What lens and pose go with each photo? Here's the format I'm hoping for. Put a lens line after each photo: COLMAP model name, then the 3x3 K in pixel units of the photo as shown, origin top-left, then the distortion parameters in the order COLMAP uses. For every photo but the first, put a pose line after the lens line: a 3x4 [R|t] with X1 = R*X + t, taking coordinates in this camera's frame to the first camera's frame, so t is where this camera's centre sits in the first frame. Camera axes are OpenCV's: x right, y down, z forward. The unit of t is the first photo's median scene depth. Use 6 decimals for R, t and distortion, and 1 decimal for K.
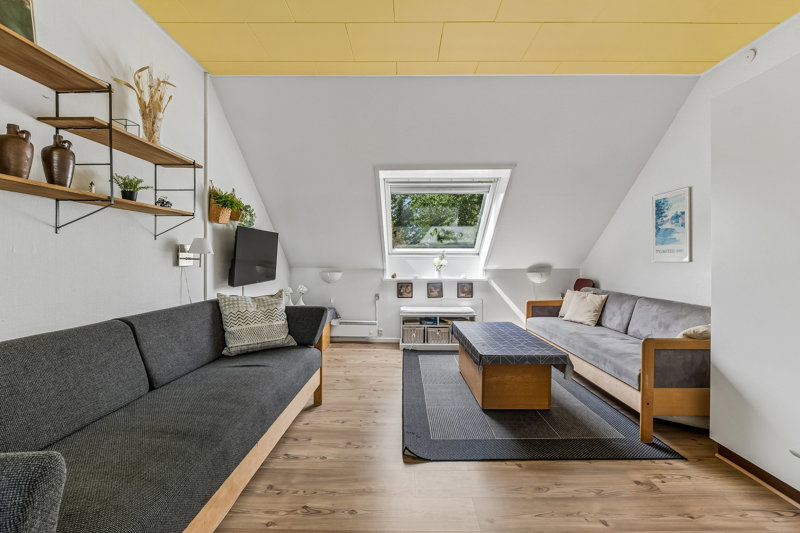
lens RADIAL K [[333.4, 0, 403.9], [0, 333.4, 261.9], [0, 0, 1]] dist [-0.011175, -0.000136]
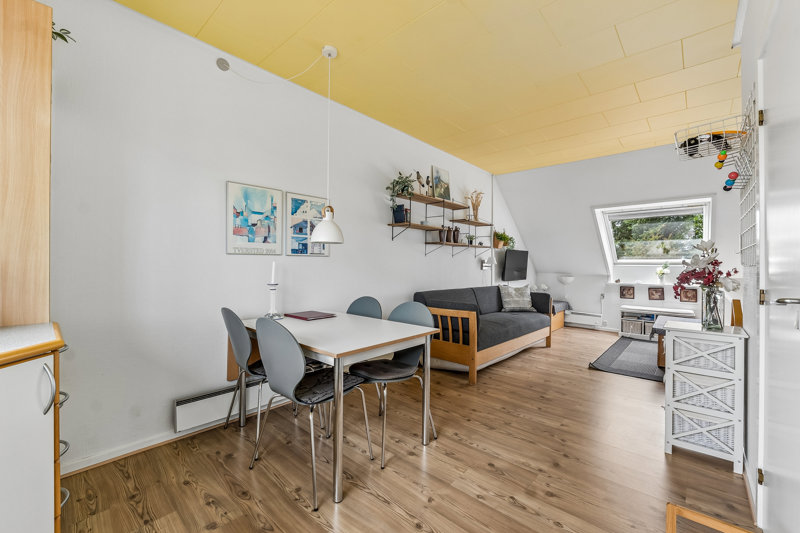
lens RADIAL K [[333.4, 0, 403.9], [0, 333.4, 261.9], [0, 0, 1]] dist [-0.011175, -0.000136]
pose [[0.749160, -0.000668, -0.662388, 0.285754], [-0.015239, 0.999717, -0.018243, 0.006387], [0.662213, 0.023762, 0.748939, -0.723786]]
